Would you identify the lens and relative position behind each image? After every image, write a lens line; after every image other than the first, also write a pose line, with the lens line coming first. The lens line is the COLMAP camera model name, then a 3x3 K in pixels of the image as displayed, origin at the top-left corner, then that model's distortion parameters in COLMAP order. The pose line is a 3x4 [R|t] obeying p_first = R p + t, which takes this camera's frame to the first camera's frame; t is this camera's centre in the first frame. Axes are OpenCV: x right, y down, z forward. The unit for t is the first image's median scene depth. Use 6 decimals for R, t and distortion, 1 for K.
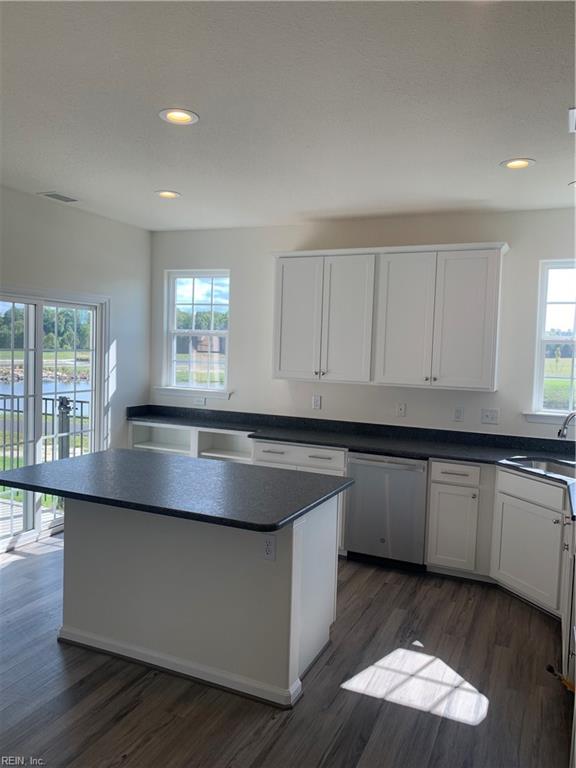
lens RADIAL K [[589.8, 0, 288.1], [0, 589.8, 384.0], [0, 0, 1]] dist [0.024553, -0.008440]
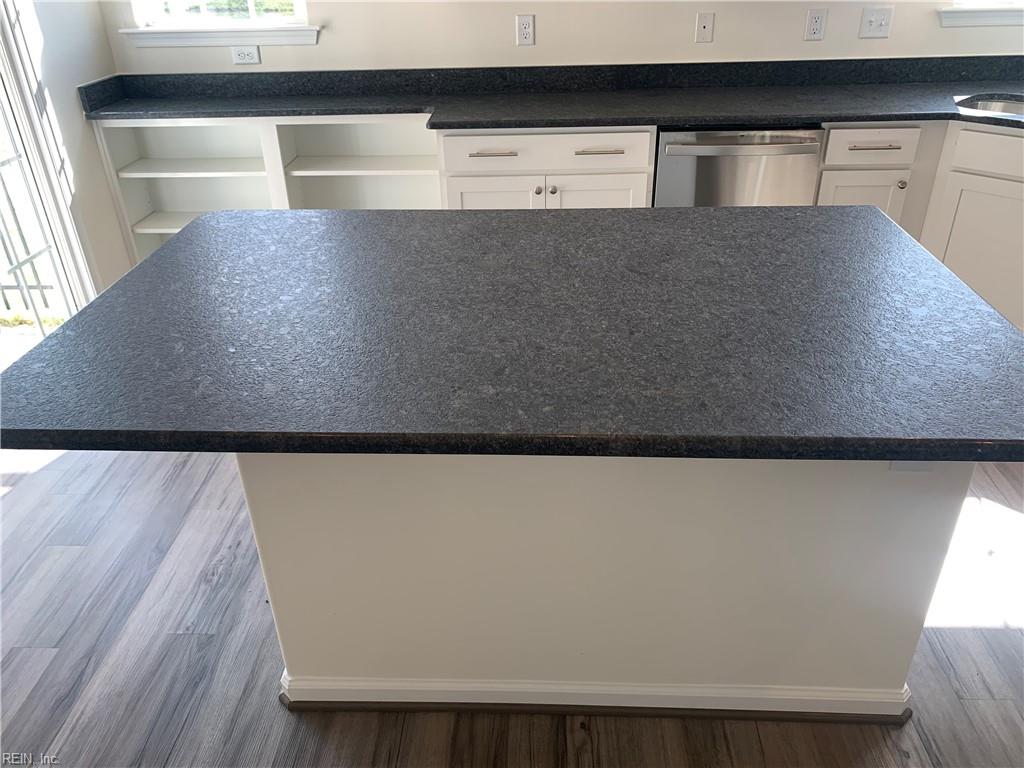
lens RADIAL K [[786.3, 0, 510.1], [0, 786.3, 383.2], [0, 0, 1]] dist [0.024553, -0.008440]
pose [[0.929457, -0.230091, 0.288387, -0.206822], [0.080421, 0.889250, 0.450297, -0.004051], [-0.360058, -0.395339, 0.845024, 0.335371]]
